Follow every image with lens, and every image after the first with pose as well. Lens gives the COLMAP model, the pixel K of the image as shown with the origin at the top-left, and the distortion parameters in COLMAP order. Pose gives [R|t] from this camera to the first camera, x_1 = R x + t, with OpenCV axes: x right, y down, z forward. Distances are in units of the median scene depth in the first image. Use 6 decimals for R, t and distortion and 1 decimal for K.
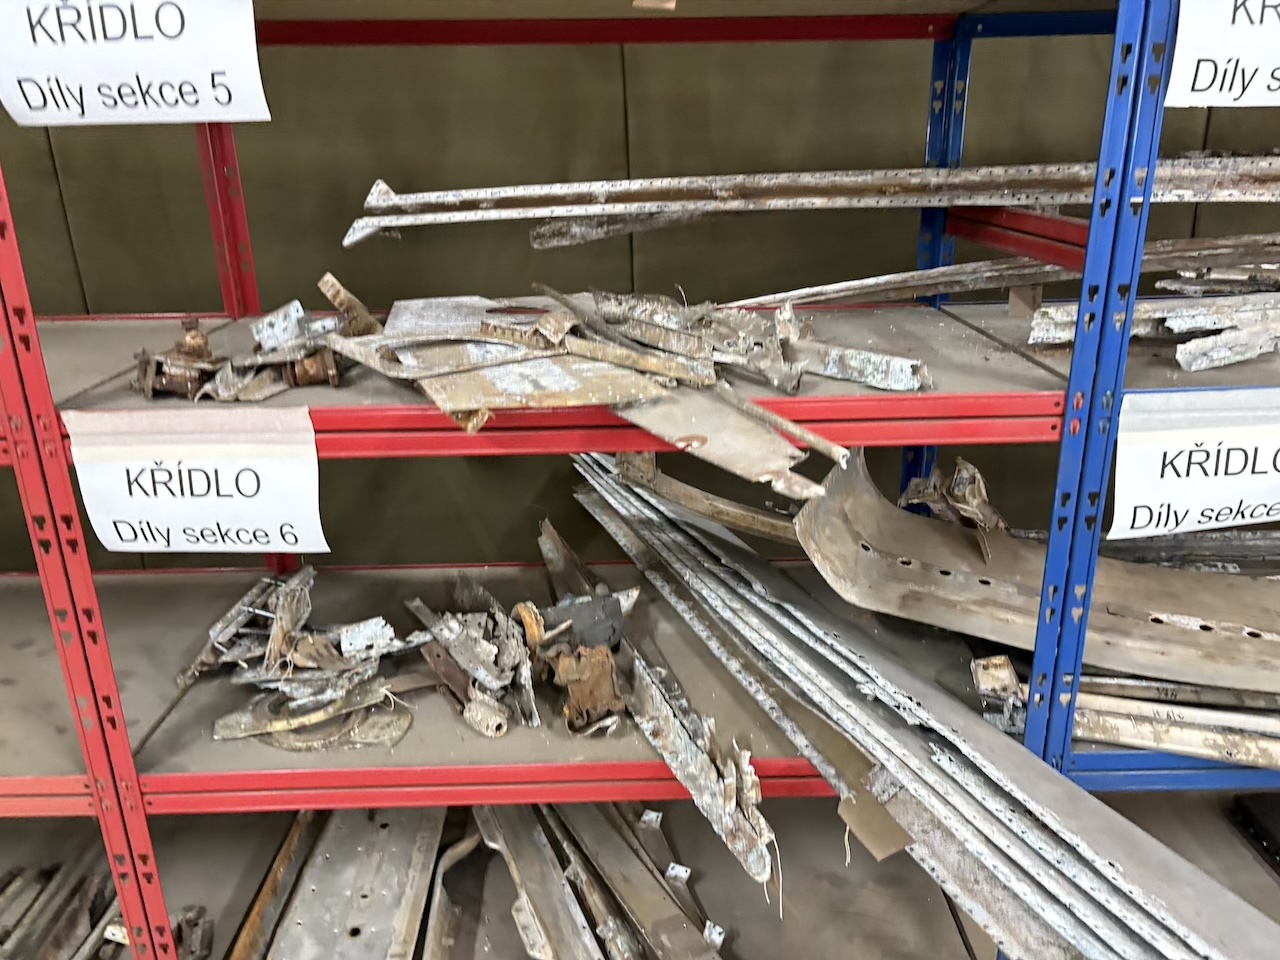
lens RADIAL K [[979.7, 0, 642.8], [0, 979.7, 474.7], [0, 0, 1]] dist [0.042529, -0.042464]
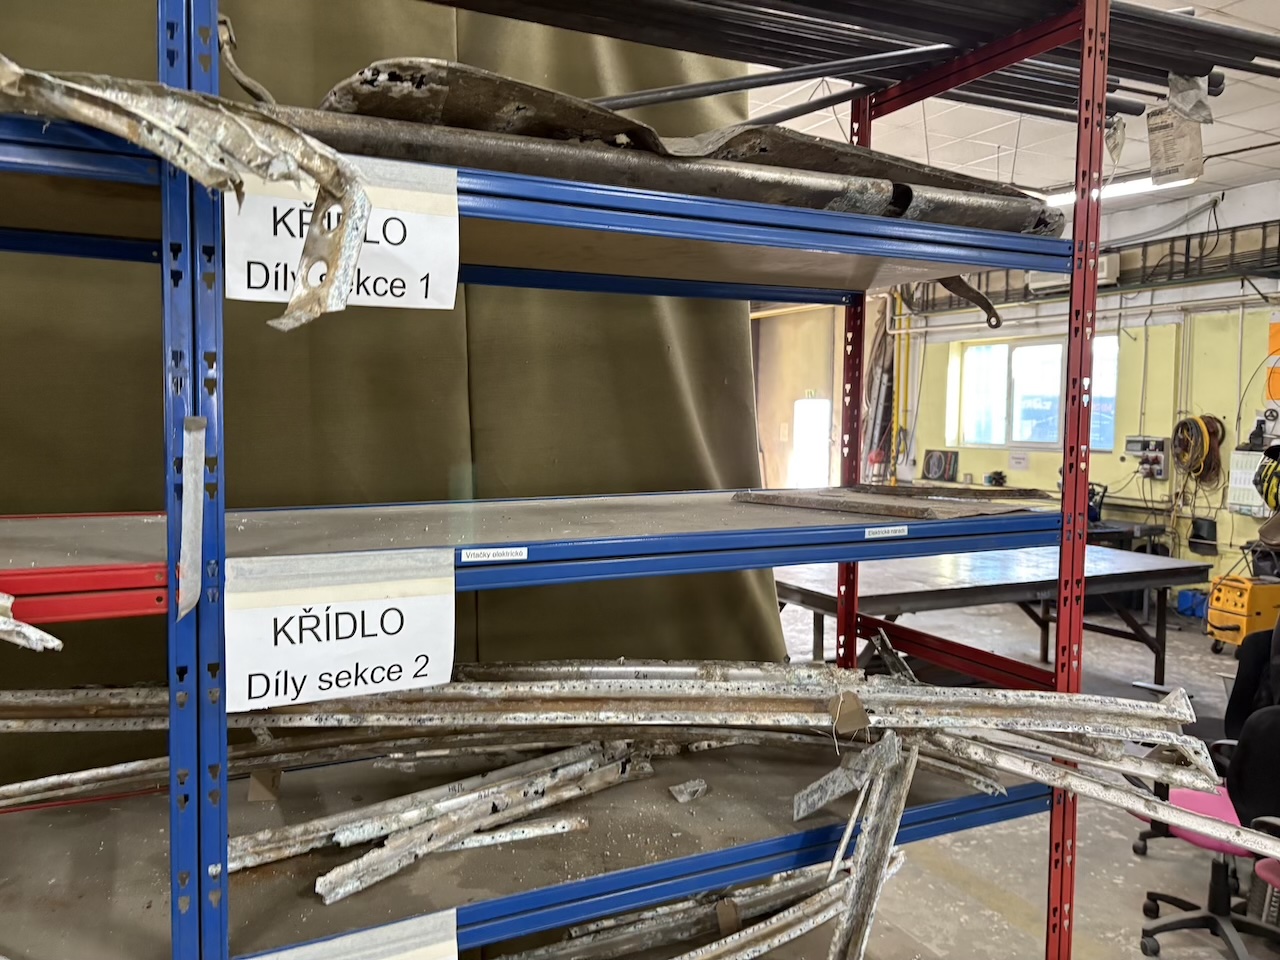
lens RADIAL K [[979.7, 0, 635.8], [0, 979.7, 486.4], [0, 0, 1]] dist [0.042529, -0.042464]
pose [[0.905117, -0.002536, 0.425154, 0.353390], [0.111975, 0.966099, -0.232624, -0.229392], [-0.410151, 0.258159, 0.874717, -0.198212]]
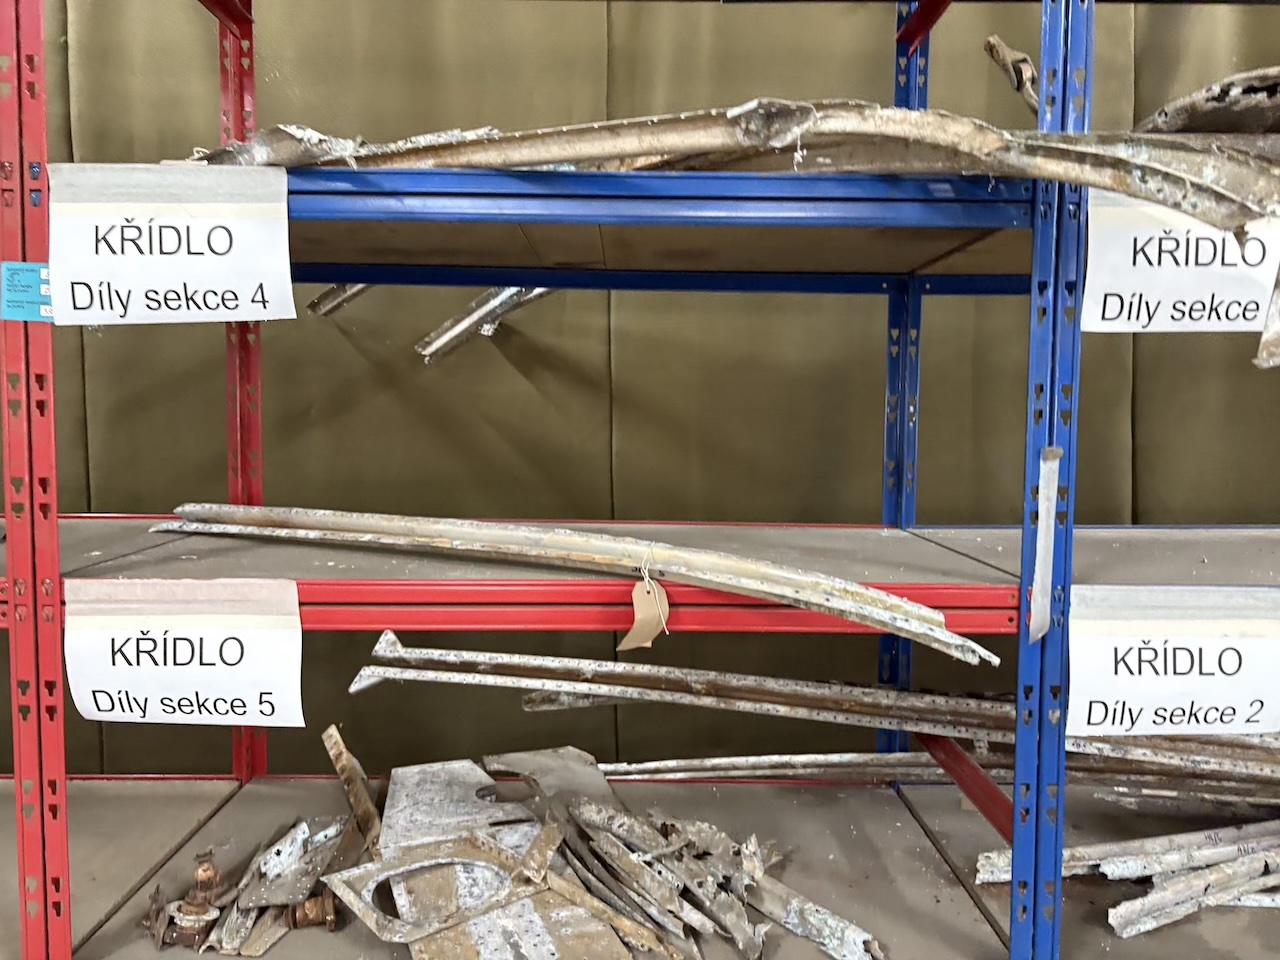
lens RADIAL K [[979.7, 0, 636.6], [0, 979.7, 479.3], [0, 0, 1]] dist [0.042529, -0.042464]
pose [[0.999605, 0.028002, 0.002294, 0.004243], [-0.026457, 0.965624, -0.258594, -0.261567], [-0.009456, 0.258431, 0.965983, -0.154119]]
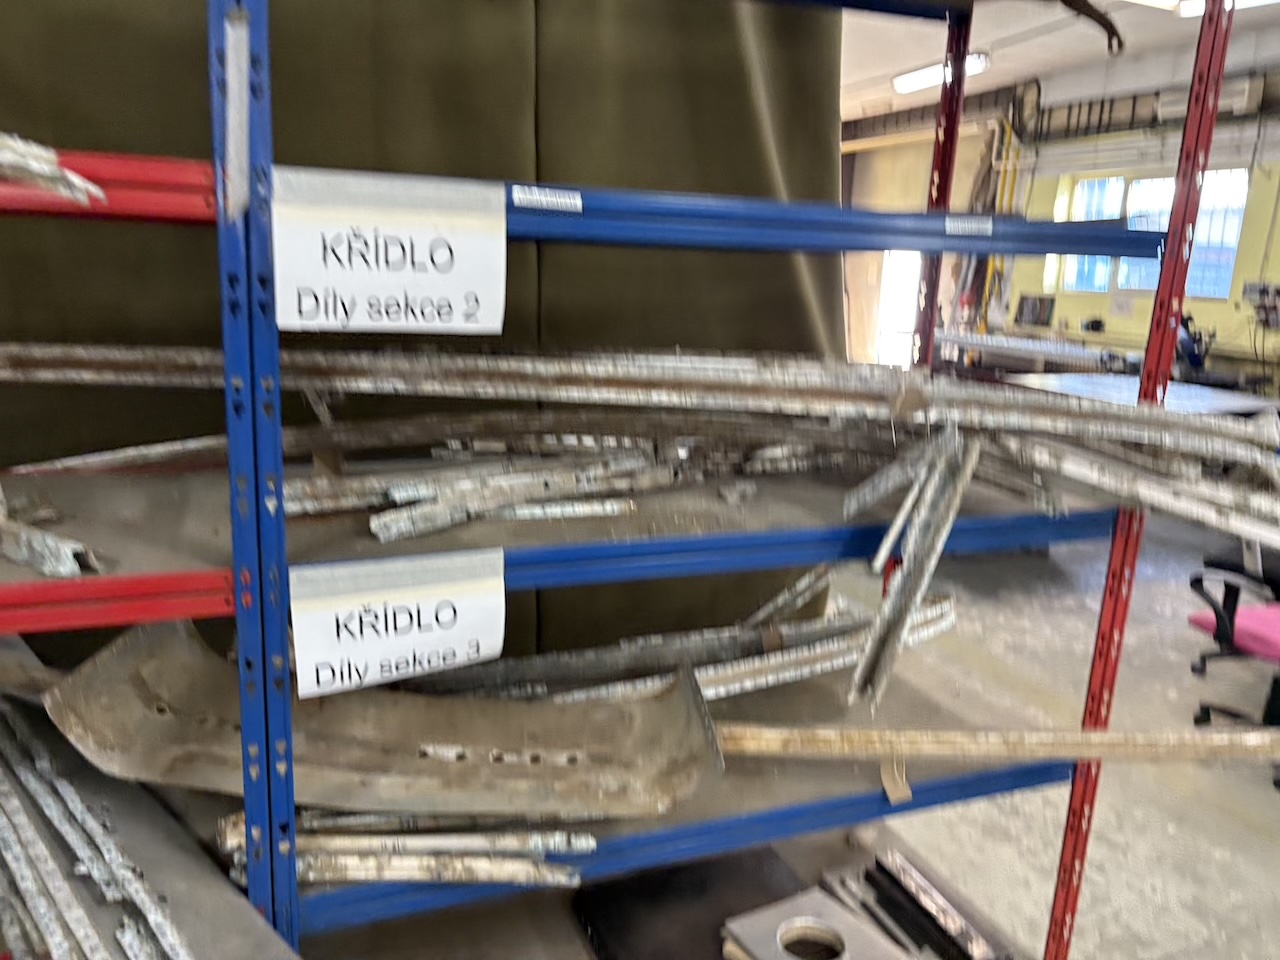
lens RADIAL K [[979.7, 0, 624.6], [0, 979.7, 505.0], [0, 0, 1]] dist [0.042529, -0.042464]
pose [[0.938132, -0.030784, 0.344907, 0.378178], [0.057051, 0.996170, -0.066267, -0.047769], [-0.341546, 0.081844, 0.936295, -0.147830]]
